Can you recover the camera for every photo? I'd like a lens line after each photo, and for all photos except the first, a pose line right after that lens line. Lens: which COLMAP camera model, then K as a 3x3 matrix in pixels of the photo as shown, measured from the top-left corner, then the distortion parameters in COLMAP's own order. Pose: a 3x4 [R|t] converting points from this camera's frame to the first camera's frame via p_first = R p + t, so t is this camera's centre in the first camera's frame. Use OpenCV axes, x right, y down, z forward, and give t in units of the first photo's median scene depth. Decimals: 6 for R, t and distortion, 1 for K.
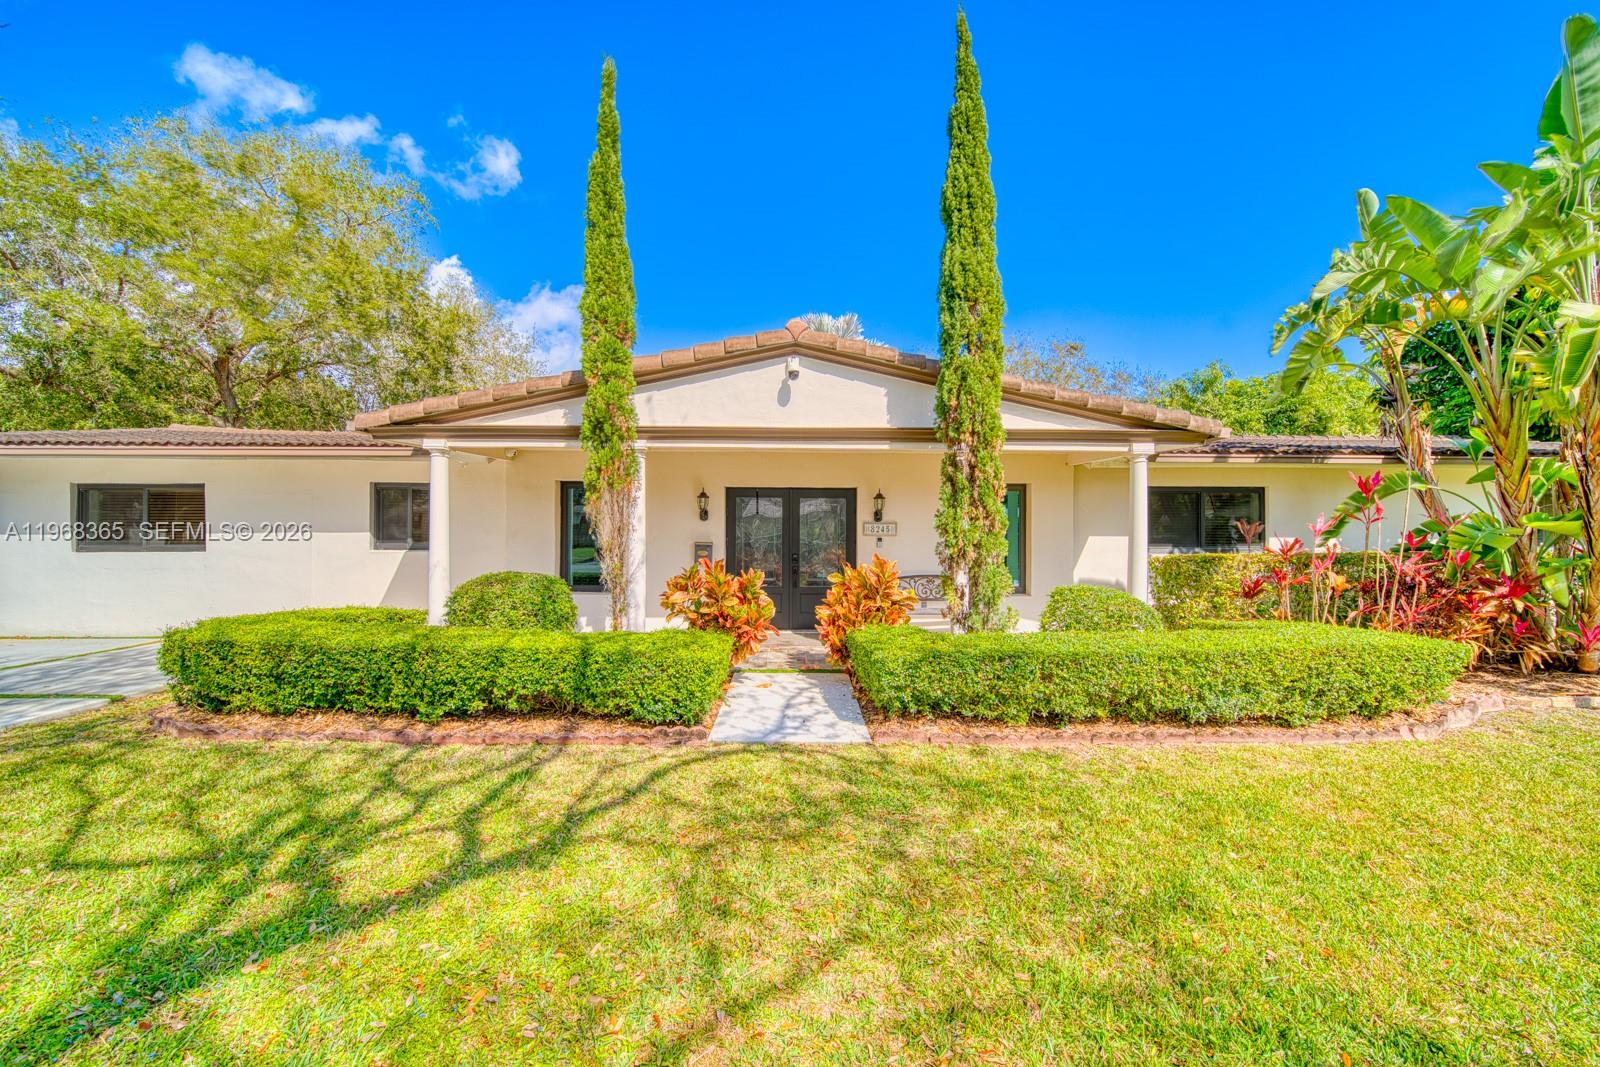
lens RADIAL K [[569.0, 0, 793.0], [0, 569.0, 532.6], [0, 0, 1]] dist [-0.001083, -0.000893]
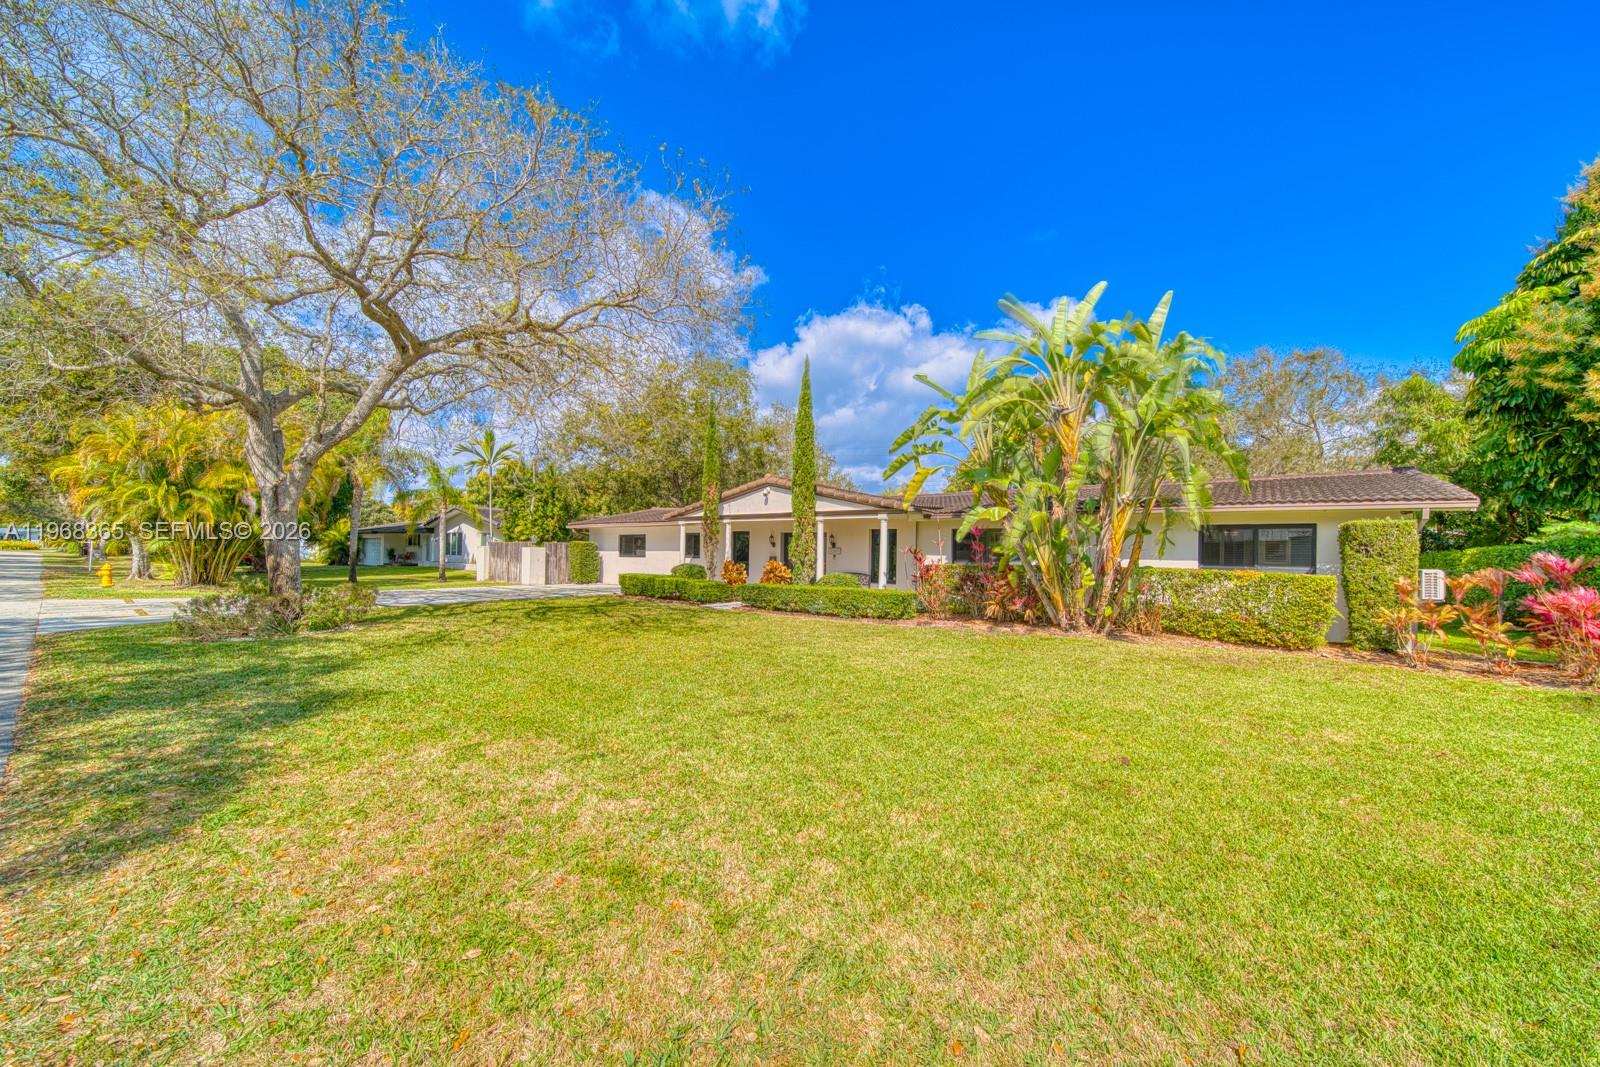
lens RADIAL K [[569.0, 0, 808.6], [0, 569.0, 544.3], [0, 0, 1]] dist [-0.001083, -0.000893]
pose [[0.791183, -0.003525, -0.611569, 1.837080], [-0.006285, 0.999884, -0.013894, 0.000381], [0.611547, 0.014837, 0.791069, -1.043409]]
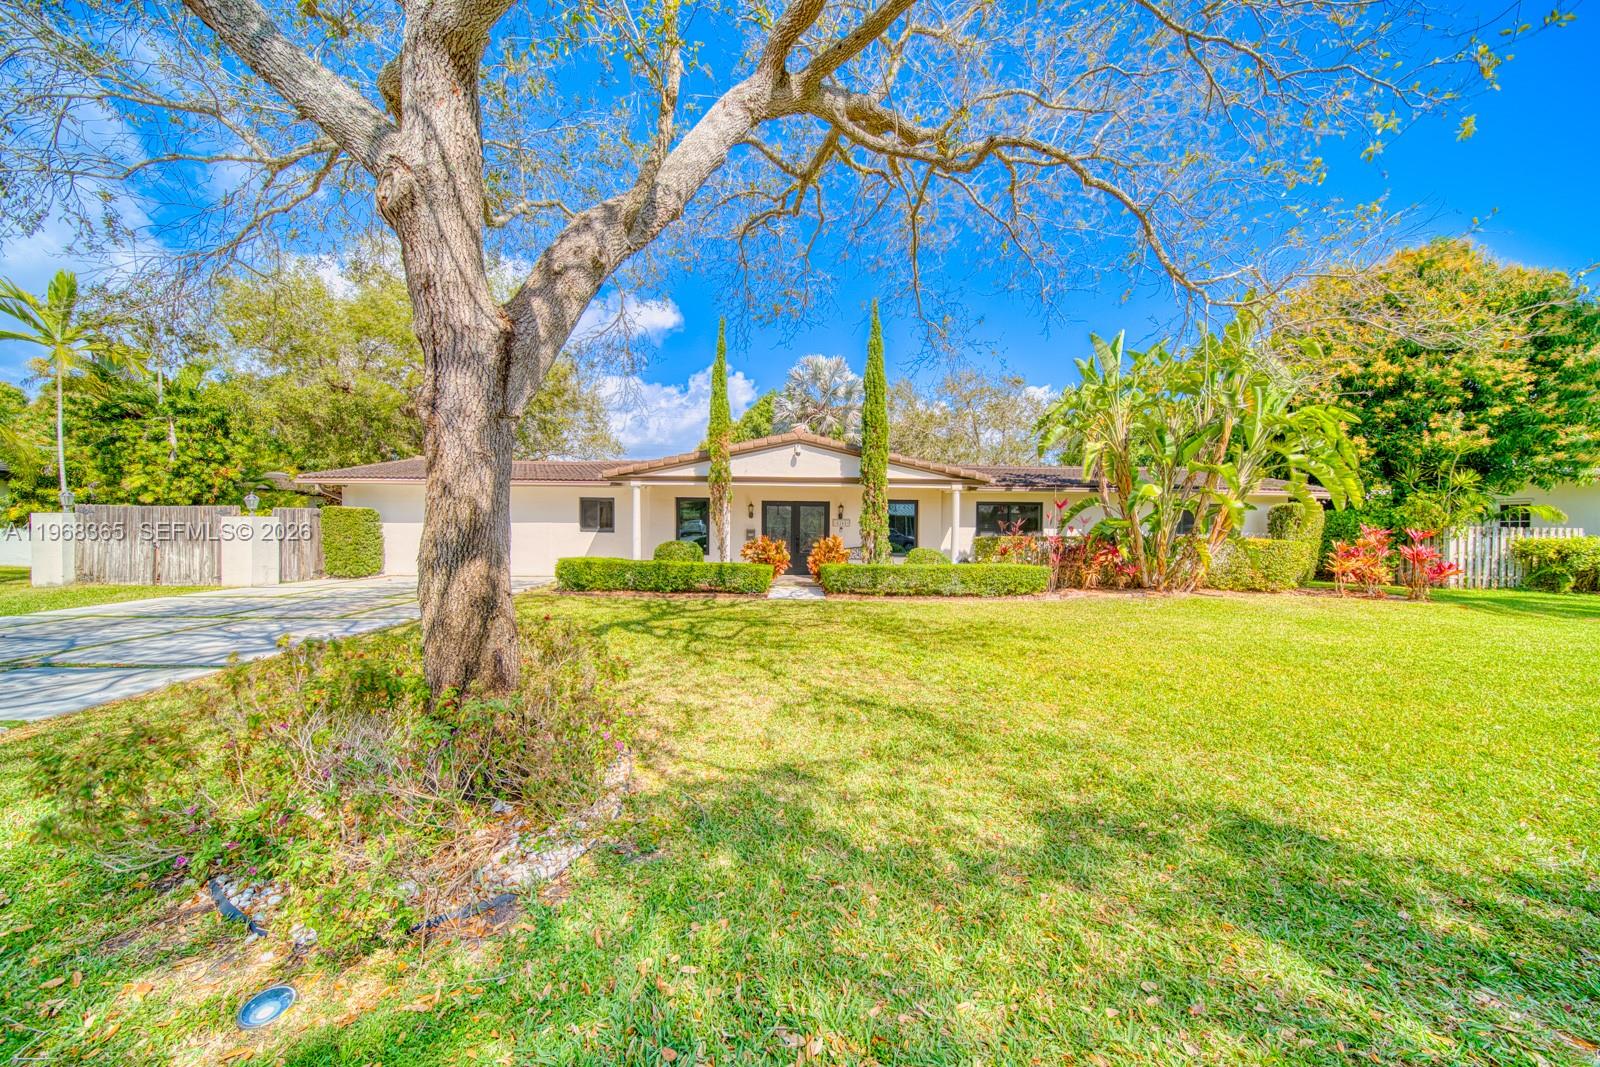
lens RADIAL K [[569.0, 0, 793.7], [0, 569.0, 524.3], [0, 0, 1]] dist [-0.001083, -0.000893]
pose [[0.999982, 0.005836, 0.001280, -0.016560], [-0.005839, 0.999979, 0.002894, -0.006926], [-0.001263, -0.002902, 0.999995, -1.219965]]
